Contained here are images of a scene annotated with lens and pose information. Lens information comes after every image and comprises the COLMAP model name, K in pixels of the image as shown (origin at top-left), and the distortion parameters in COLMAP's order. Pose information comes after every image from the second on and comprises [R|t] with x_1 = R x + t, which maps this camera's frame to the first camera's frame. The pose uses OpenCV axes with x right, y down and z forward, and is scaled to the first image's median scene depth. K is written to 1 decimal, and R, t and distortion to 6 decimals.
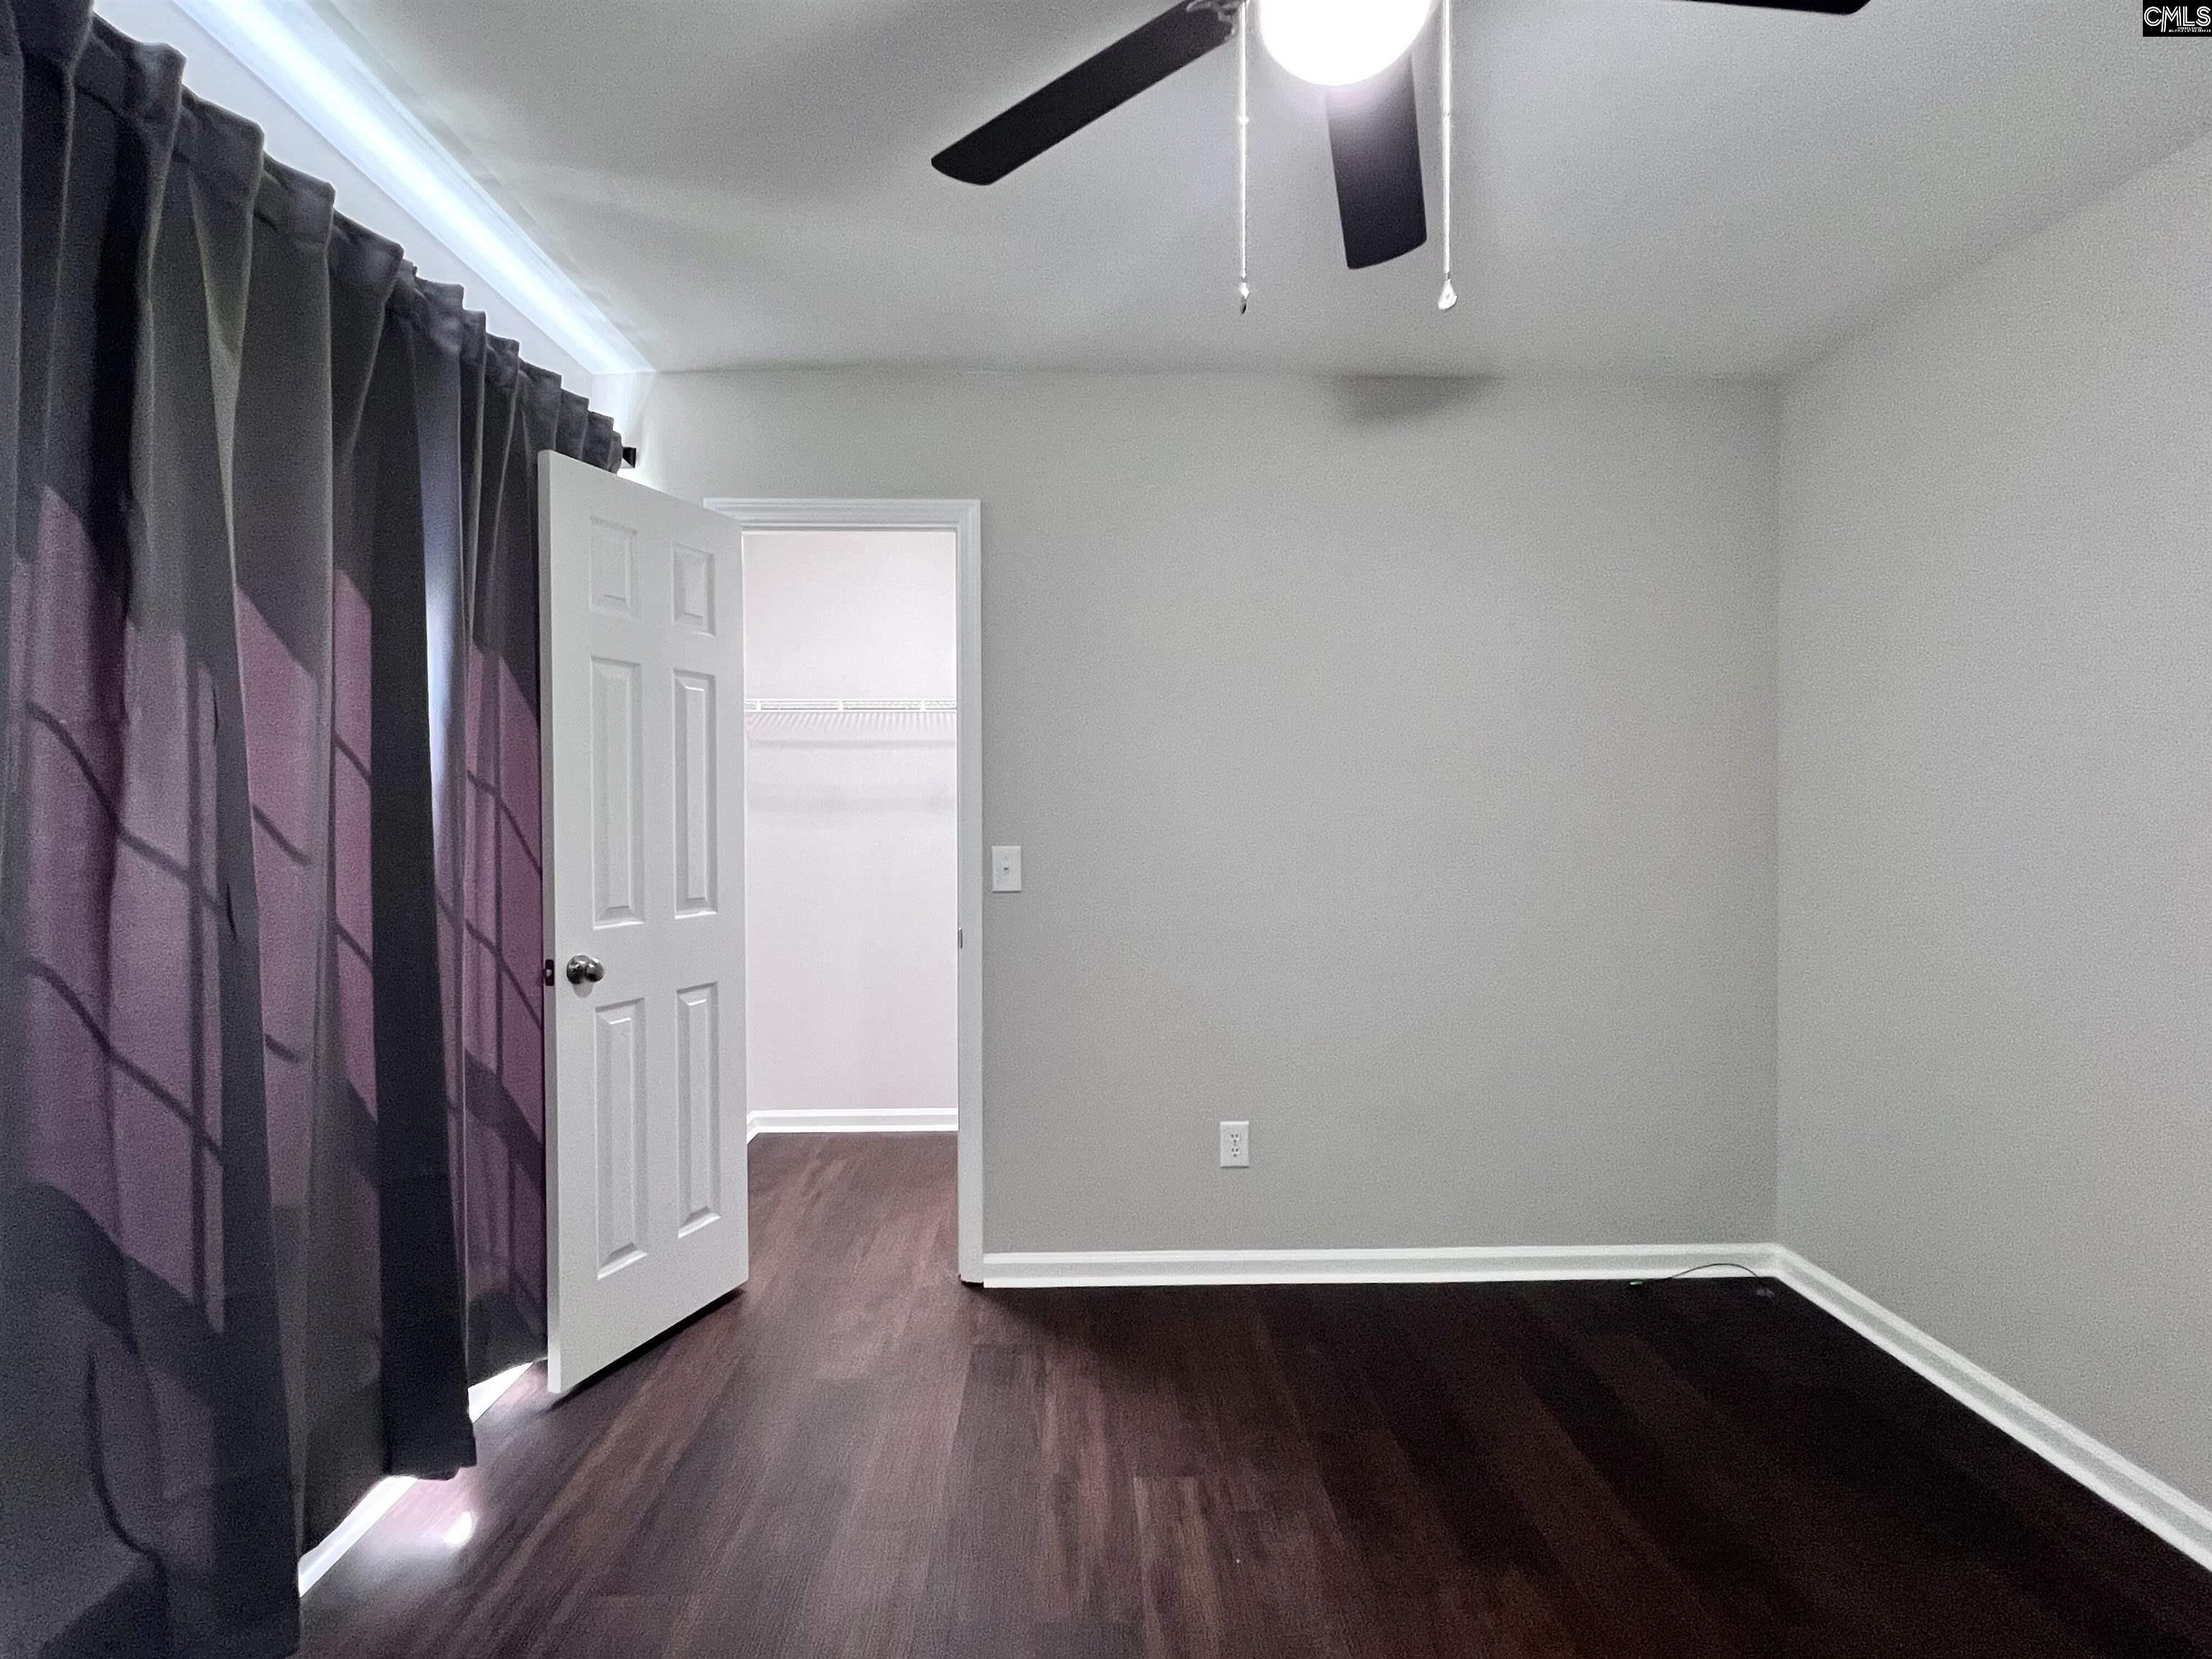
lens RADIAL K [[1070.0, 0, 1106.7], [0, 1070.0, 824.9], [0, 0, 1]] dist [-0.001861, 0.000722]
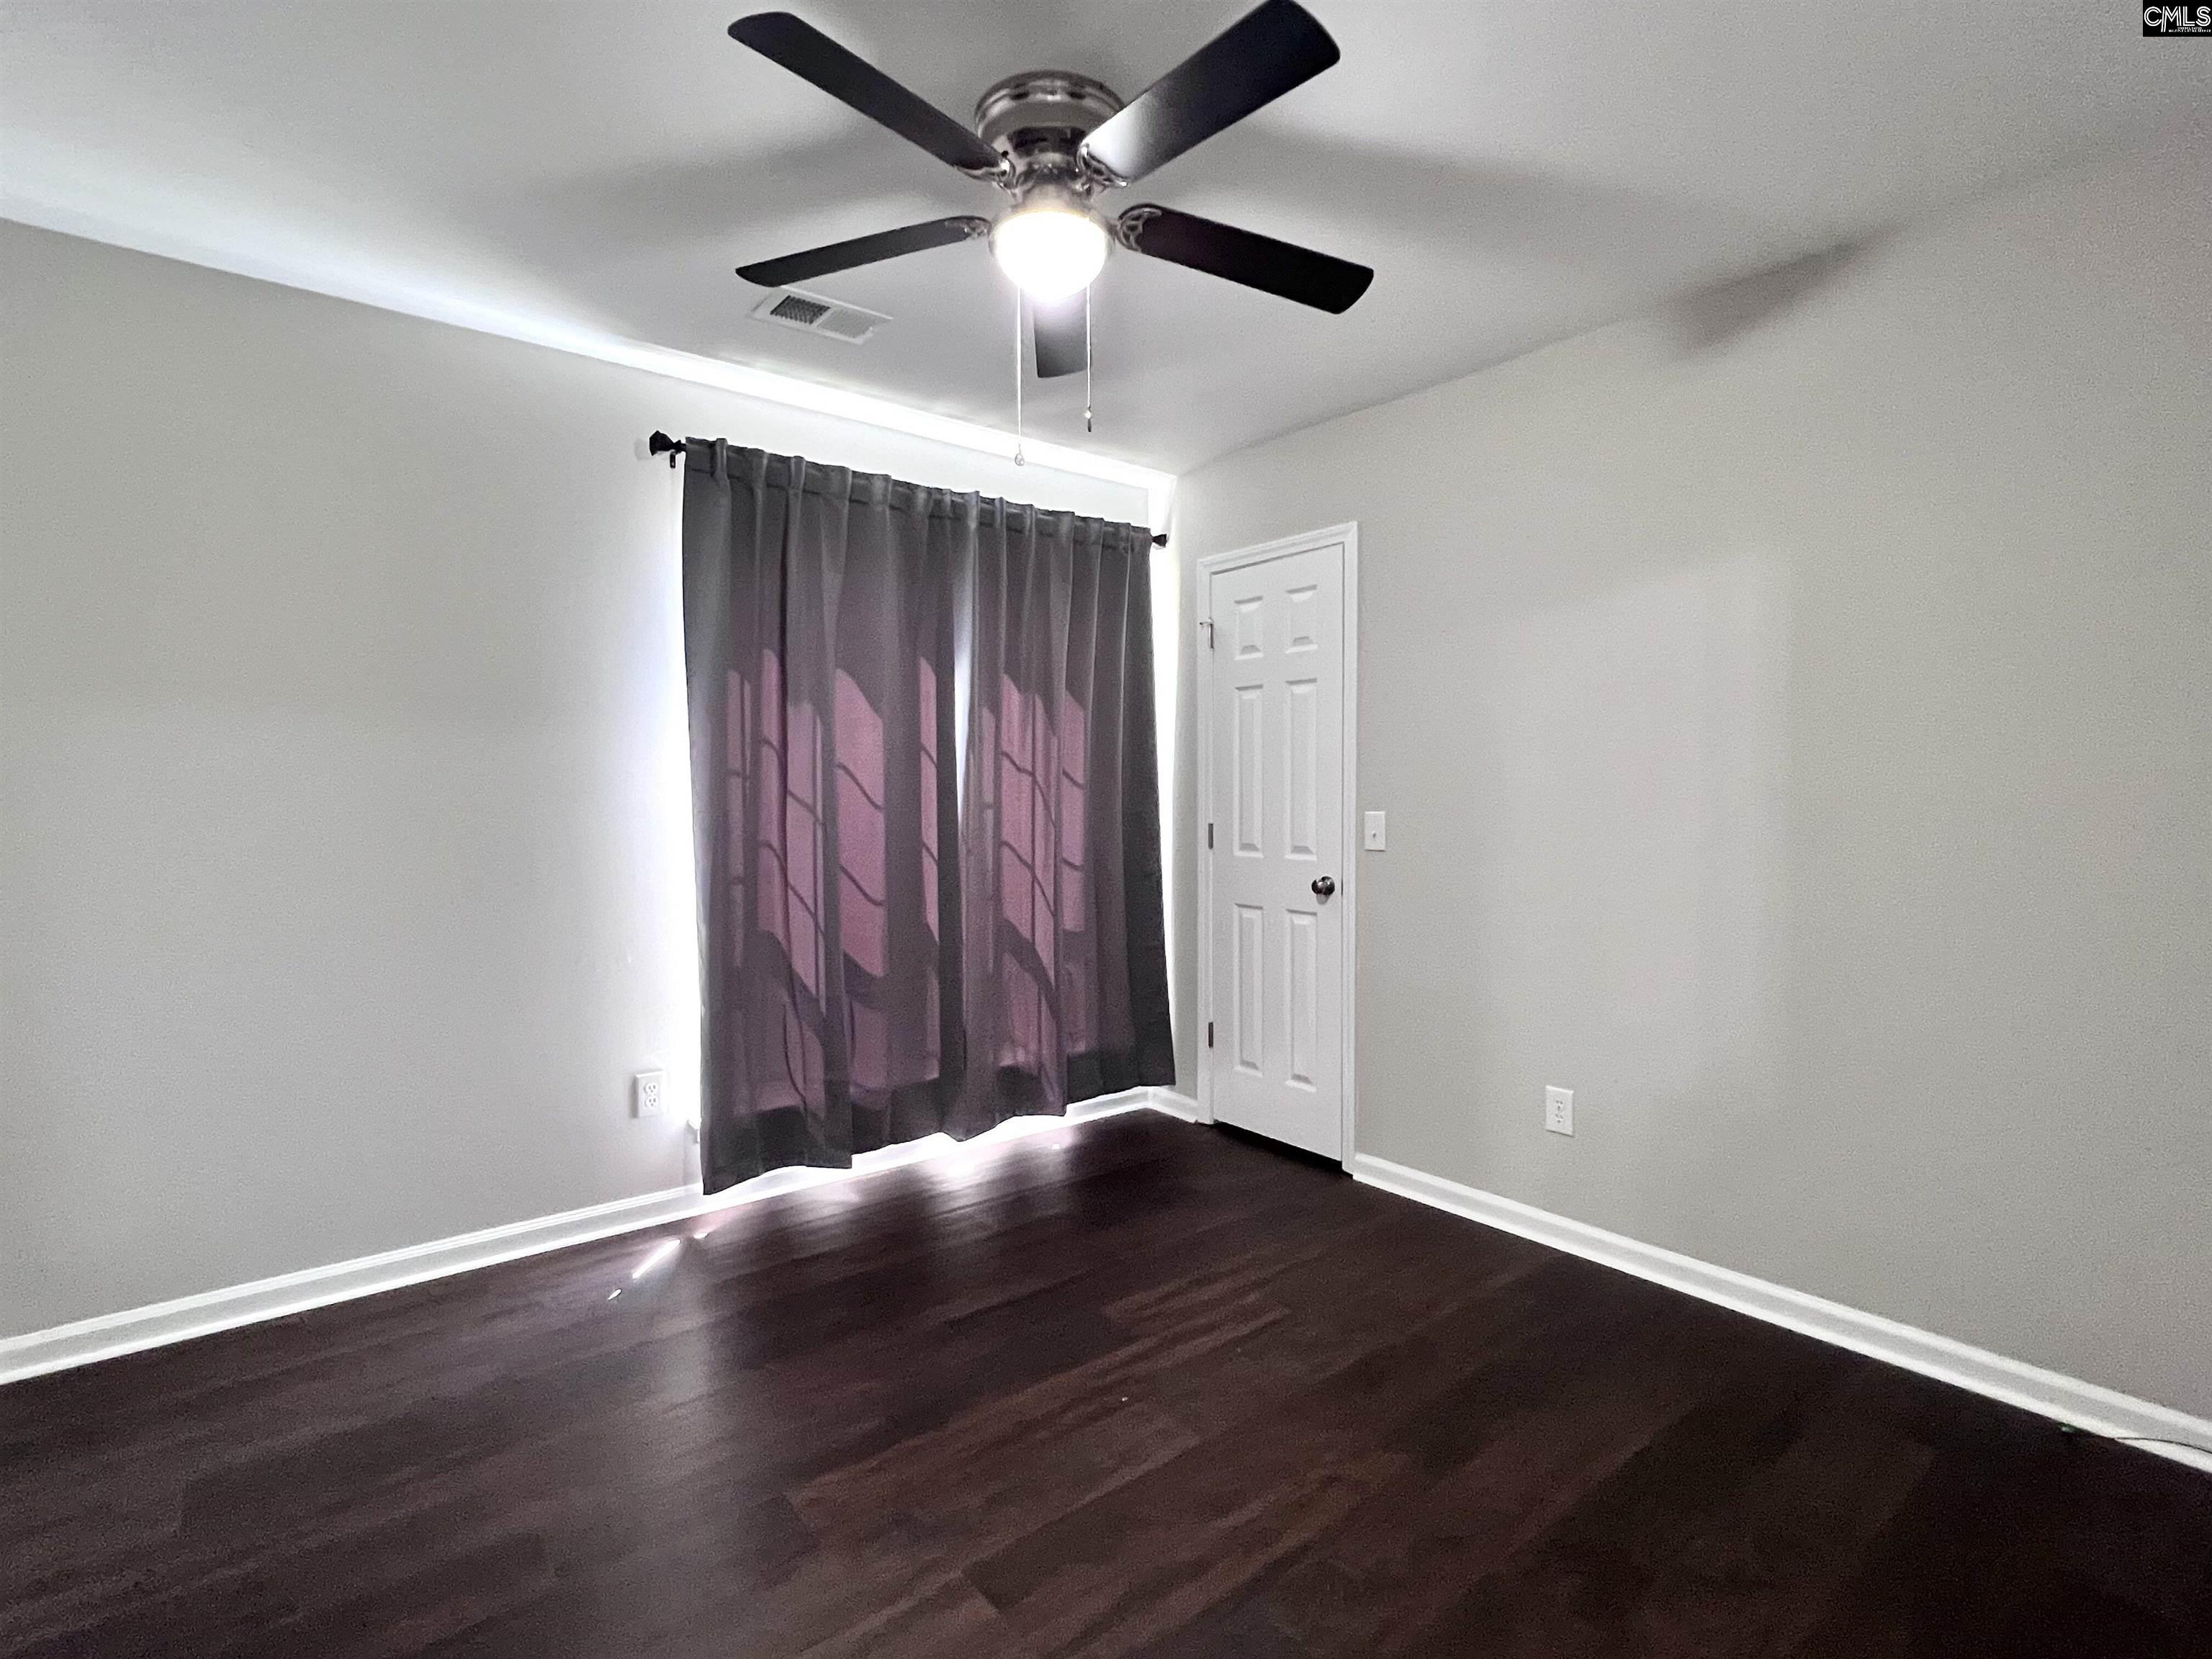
lens RADIAL K [[1070.0, 0, 1094.5], [0, 1070.0, 814.1], [0, 0, 1]] dist [-0.001861, 0.000722]
pose [[0.608555, 0.018075, -0.793306, 0.703308], [-0.008147, 0.999830, 0.016531, 0.006010], [0.793470, -0.003597, 0.608598, 0.041790]]
